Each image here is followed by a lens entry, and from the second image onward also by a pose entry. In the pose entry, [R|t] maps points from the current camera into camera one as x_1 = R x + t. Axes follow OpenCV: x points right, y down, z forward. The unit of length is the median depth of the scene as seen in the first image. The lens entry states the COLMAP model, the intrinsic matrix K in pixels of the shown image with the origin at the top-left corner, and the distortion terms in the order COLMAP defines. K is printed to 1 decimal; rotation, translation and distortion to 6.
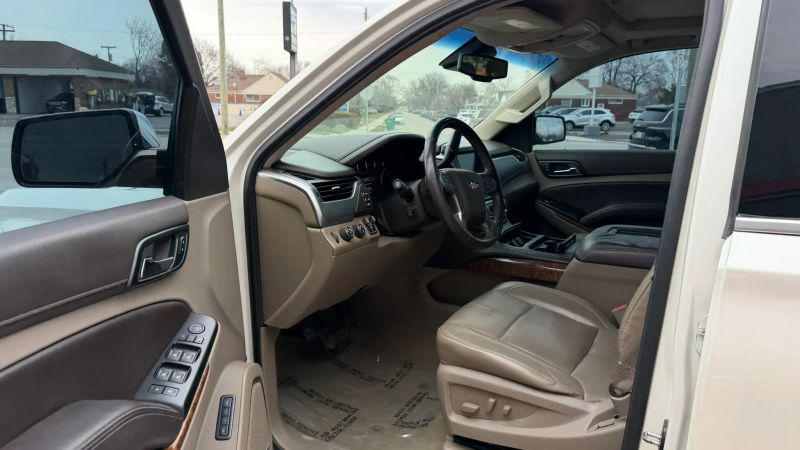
lens RADIAL K [[554.3, 0, 404.8], [0, 554.3, 225.6], [0, 0, 1]] dist [0.100262, -0.152342]
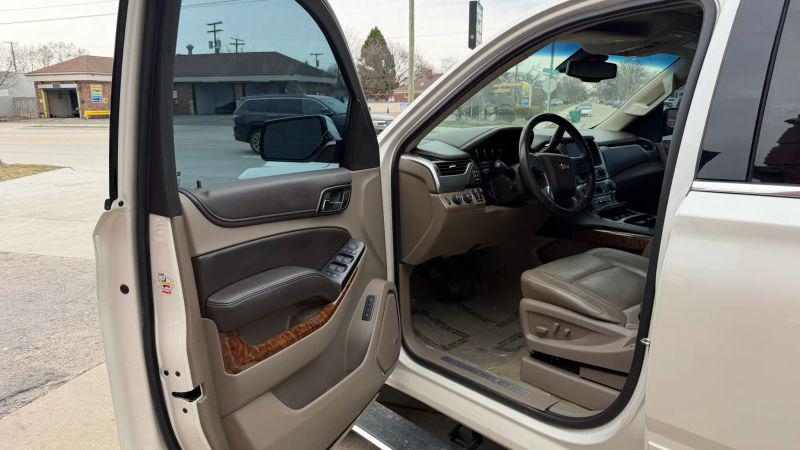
lens RADIAL K [[562.8, 0, 404.2], [0, 562.8, 211.7], [0, 0, 1]] dist [0.088713, -0.114184]
pose [[0.948744, 0.034086, -0.314203, 0.210119], [-0.039371, 0.999170, -0.010487, 0.065142], [0.313585, 0.022320, 0.949298, -0.384274]]
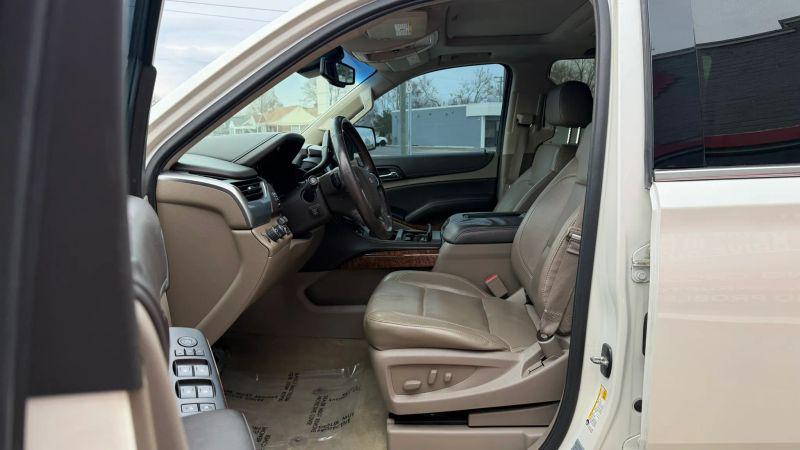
lens RADIAL K [[554.3, 0, 404.8], [0, 554.3, 225.6], [0, 0, 1]] dist [0.100262, -0.152342]
pose [[0.894985, -0.093426, 0.436204, -0.310473], [0.111342, 0.993659, -0.015625, 0.039525], [-0.431979, 0.062552, 0.899712, 0.038380]]
